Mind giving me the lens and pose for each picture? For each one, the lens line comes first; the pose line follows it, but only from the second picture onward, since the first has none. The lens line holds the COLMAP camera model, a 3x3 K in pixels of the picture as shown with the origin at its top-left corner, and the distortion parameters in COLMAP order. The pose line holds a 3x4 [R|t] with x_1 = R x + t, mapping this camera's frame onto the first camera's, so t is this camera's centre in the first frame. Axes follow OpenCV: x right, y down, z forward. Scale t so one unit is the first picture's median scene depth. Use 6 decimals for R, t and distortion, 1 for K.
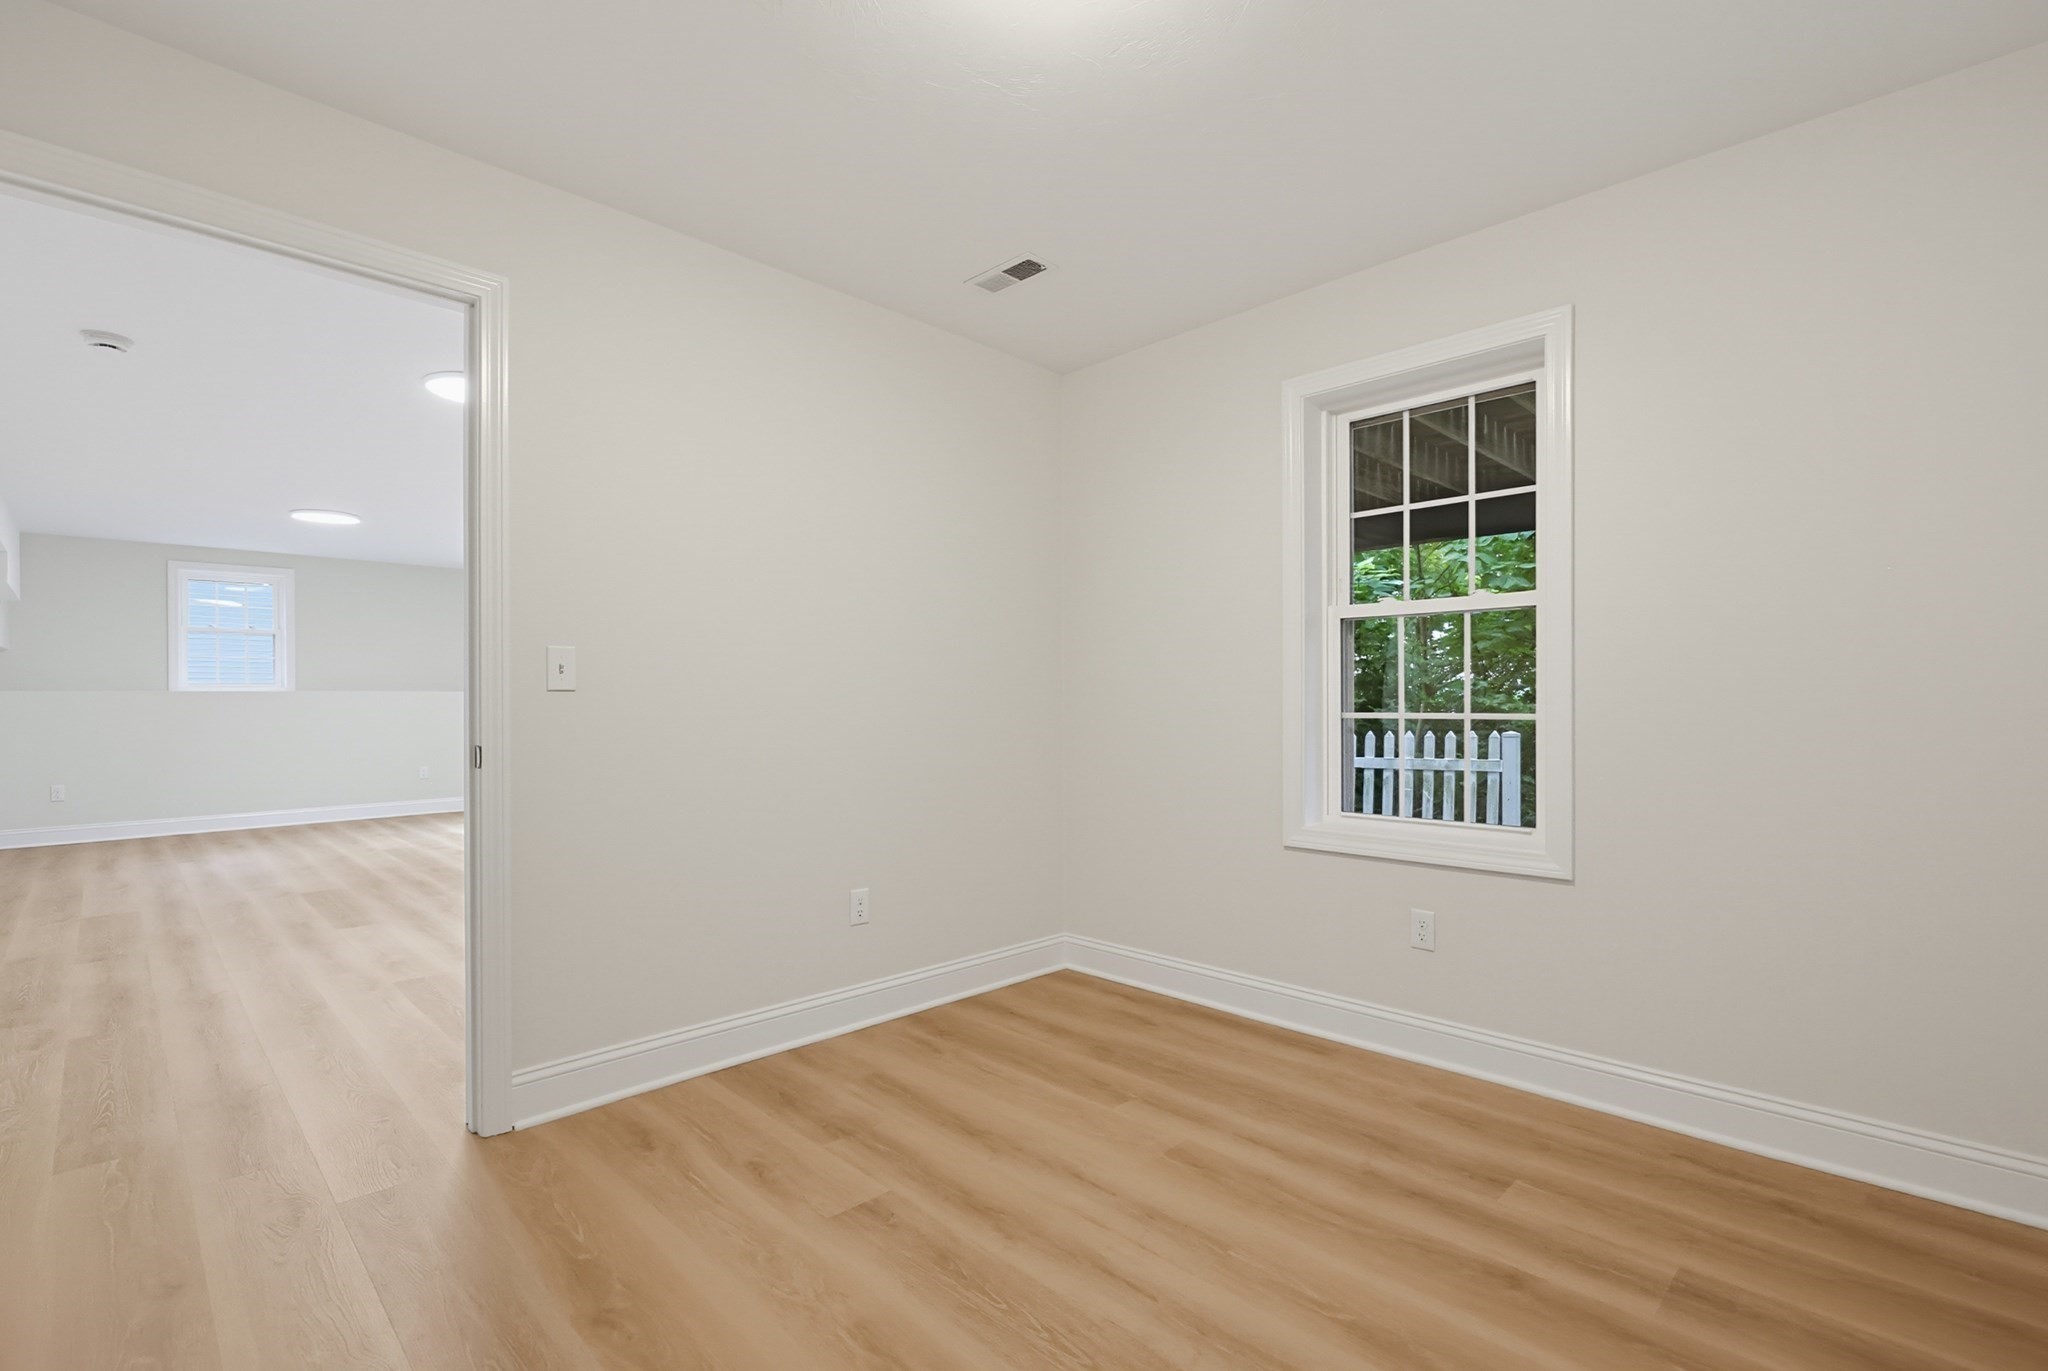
lens RADIAL K [[890.3, 0, 1029.4], [0, 890.3, 697.3], [0, 0, 1]] dist [0.002677, 0.001456]
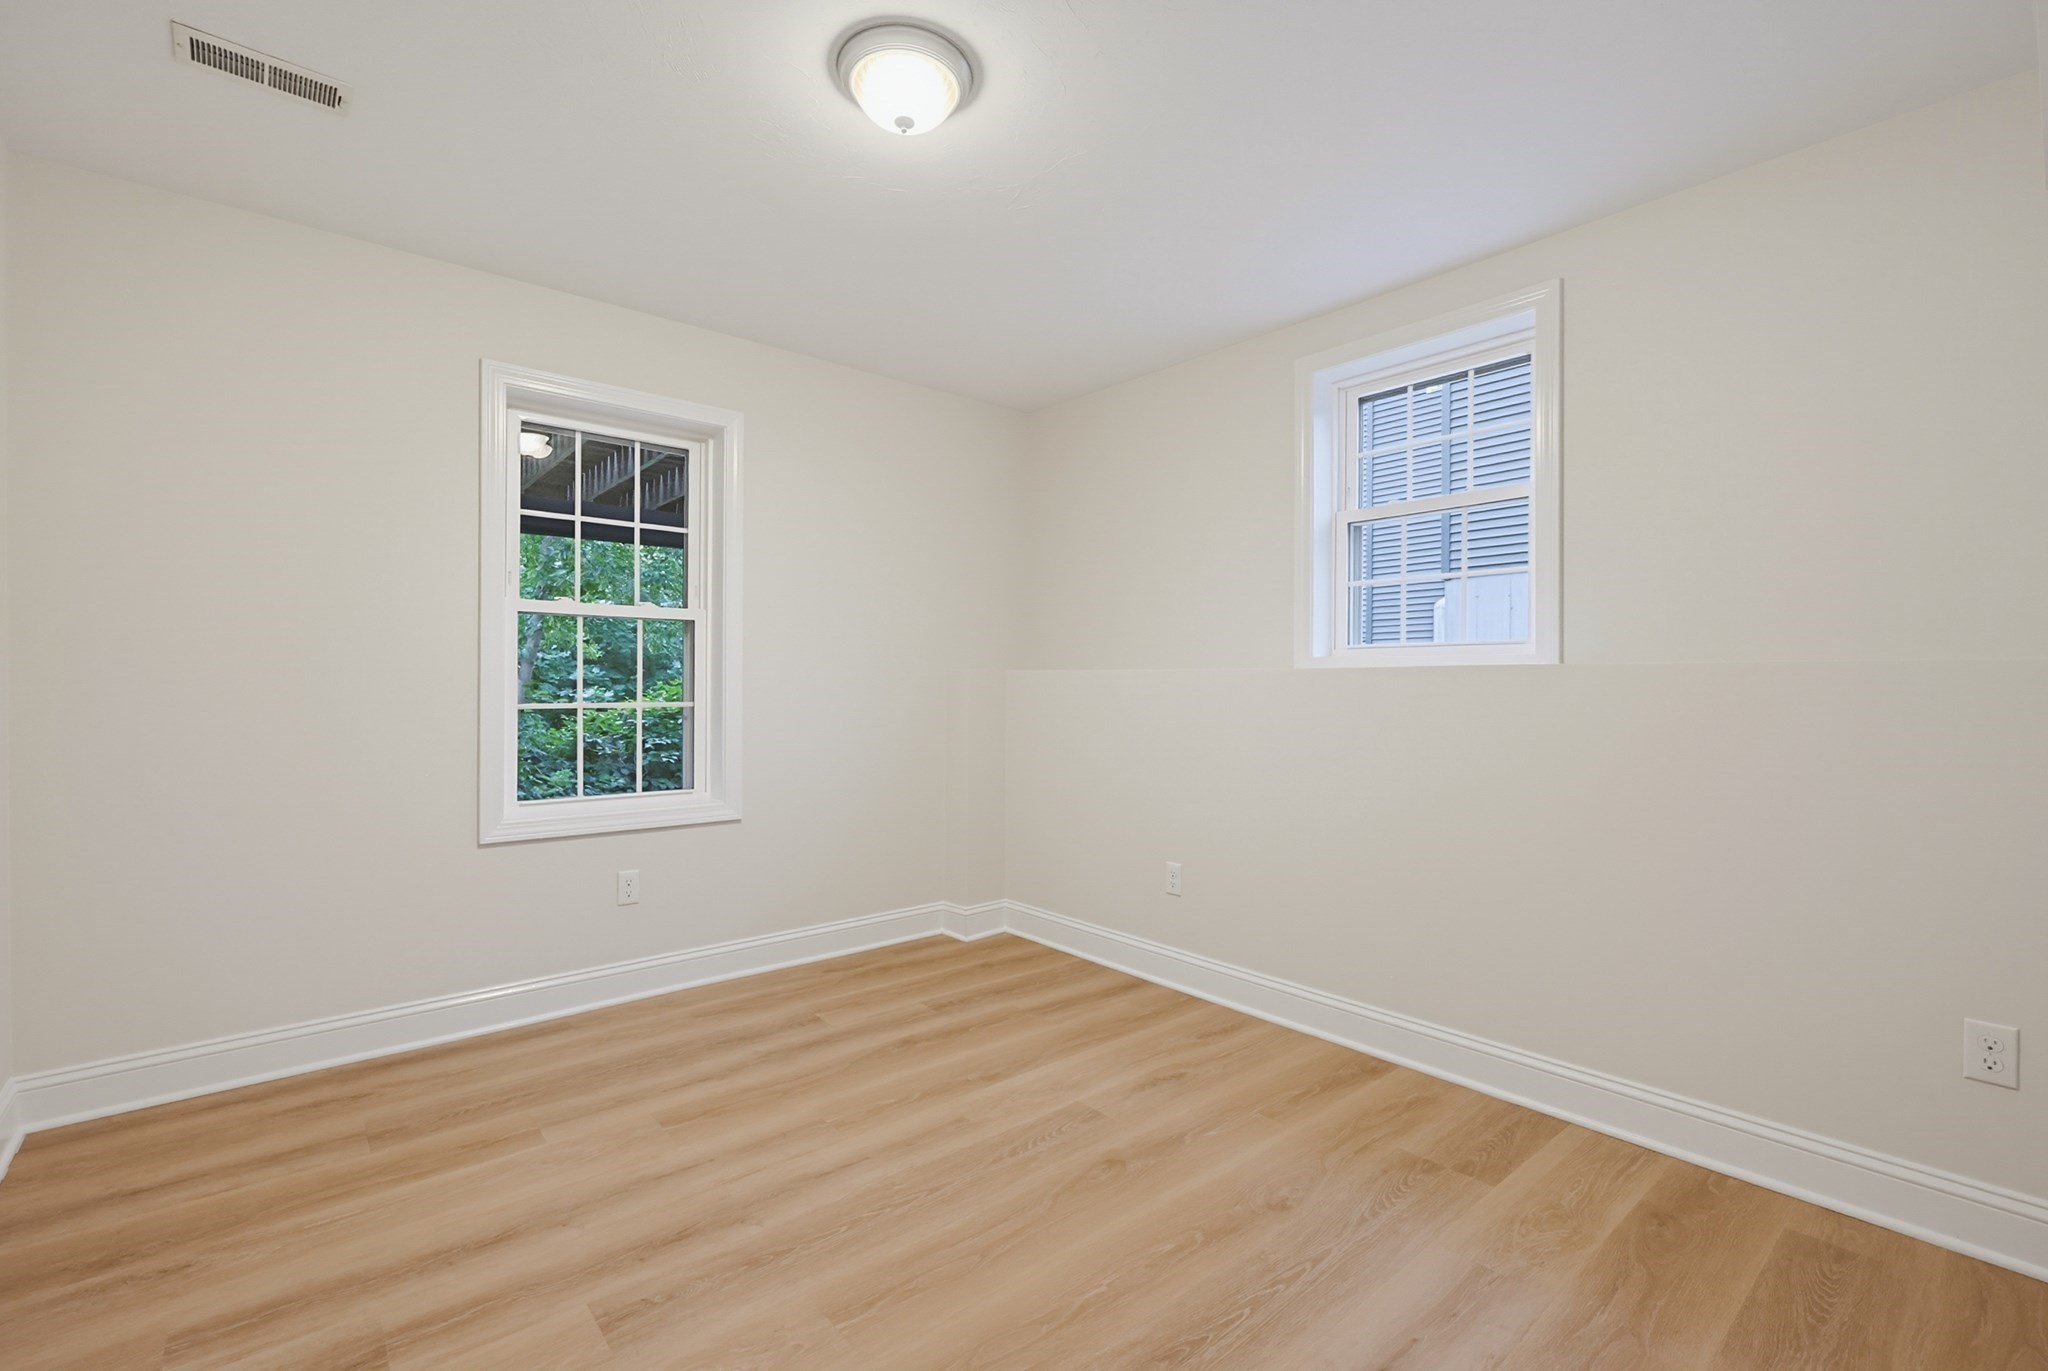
lens RADIAL K [[890.3, 0, 983.1], [0, 890.3, 675.0], [0, 0, 1]] dist [0.002677, 0.001456]
pose [[0.138414, 0.007368, 0.990347, -0.750697], [-0.018115, 0.999824, -0.004907, -0.027260], [-0.990209, -0.017261, 0.138523, 0.426141]]
